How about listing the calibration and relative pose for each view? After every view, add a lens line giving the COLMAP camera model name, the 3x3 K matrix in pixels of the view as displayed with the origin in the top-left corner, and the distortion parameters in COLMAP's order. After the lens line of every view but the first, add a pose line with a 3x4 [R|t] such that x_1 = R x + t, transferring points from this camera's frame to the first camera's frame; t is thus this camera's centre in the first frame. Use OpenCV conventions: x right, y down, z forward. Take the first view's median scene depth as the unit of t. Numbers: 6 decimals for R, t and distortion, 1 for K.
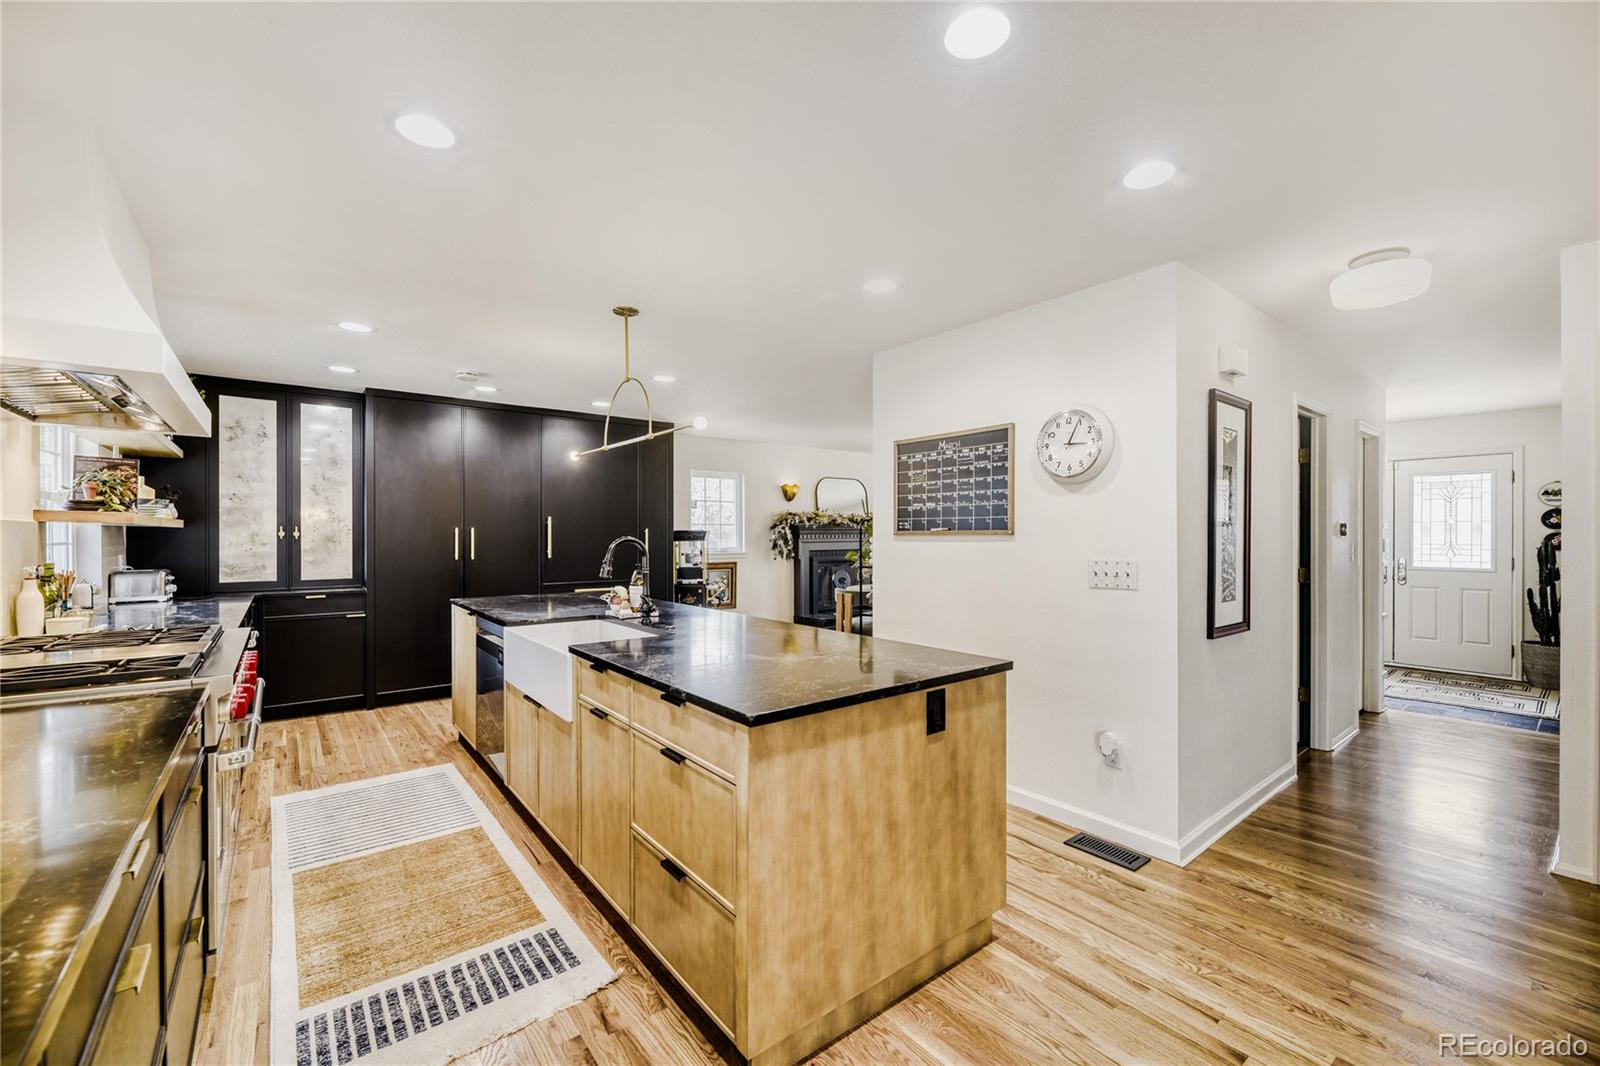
lens RADIAL K [[649.2, 0, 796.0], [0, 649.2, 536.3], [0, 0, 1]] dist [-0.000059, -0.000228]
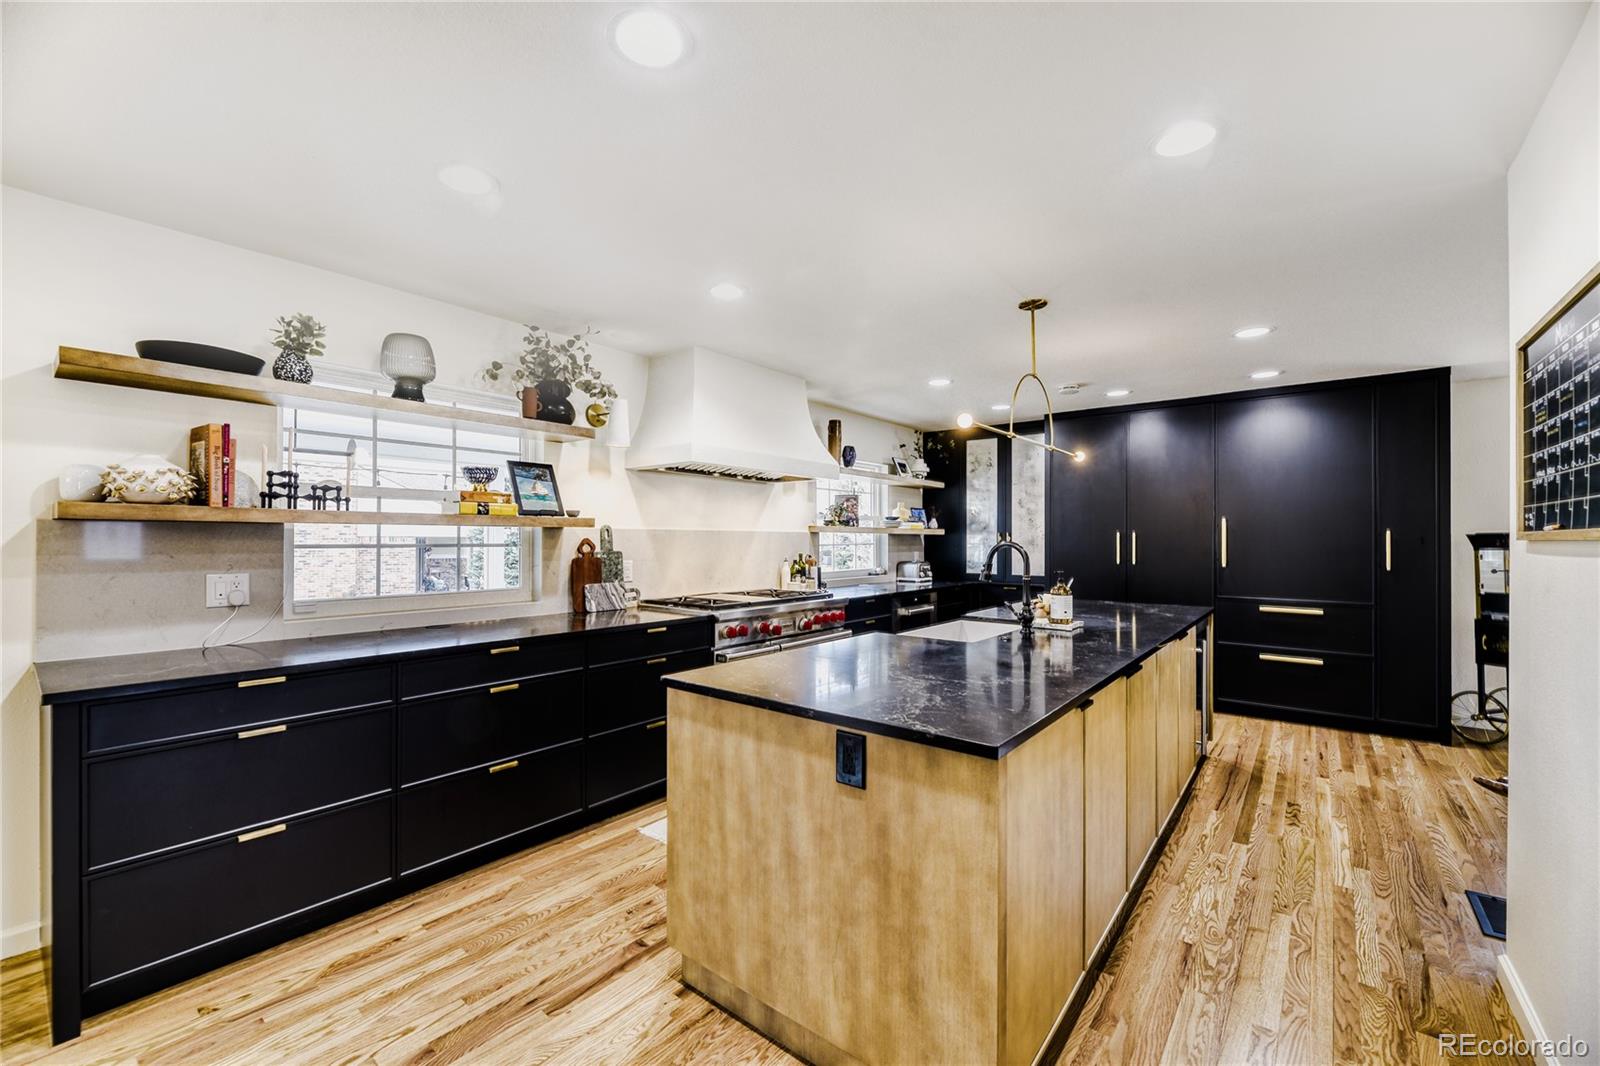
lens RADIAL K [[649.2, 0, 796.0], [0, 649.2, 536.3], [0, 0, 1]] dist [-0.000059, -0.000228]
pose [[0.226333, -0.004134, -0.974041, 0.949976], [-0.003018, 0.999983, -0.004945, -0.001343], [0.974045, 0.004059, 0.226317, 0.725165]]
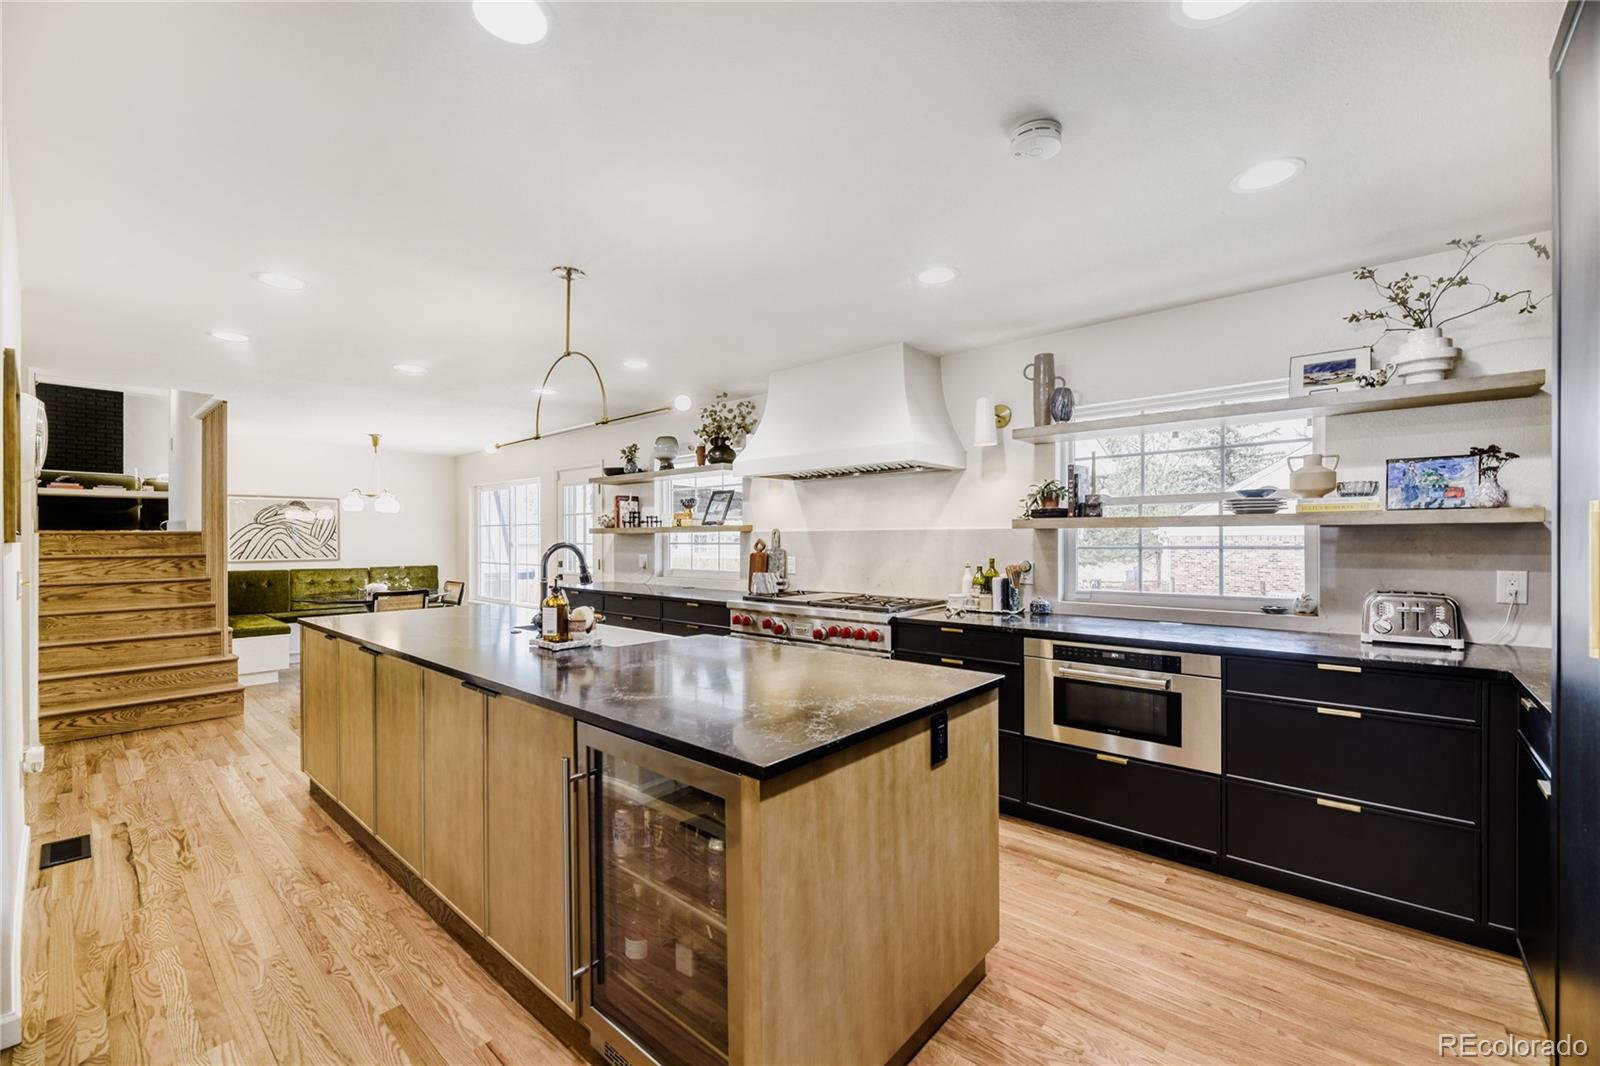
lens RADIAL K [[649.2, 0, 796.0], [0, 649.2, 536.3], [0, 0, 1]] dist [-0.000059, -0.000228]
pose [[-0.982074, 0.003452, -0.188465, -0.629542], [0.004056, 0.999988, -0.002820, -0.006050], [0.188453, -0.003533, -0.982076, 3.039876]]
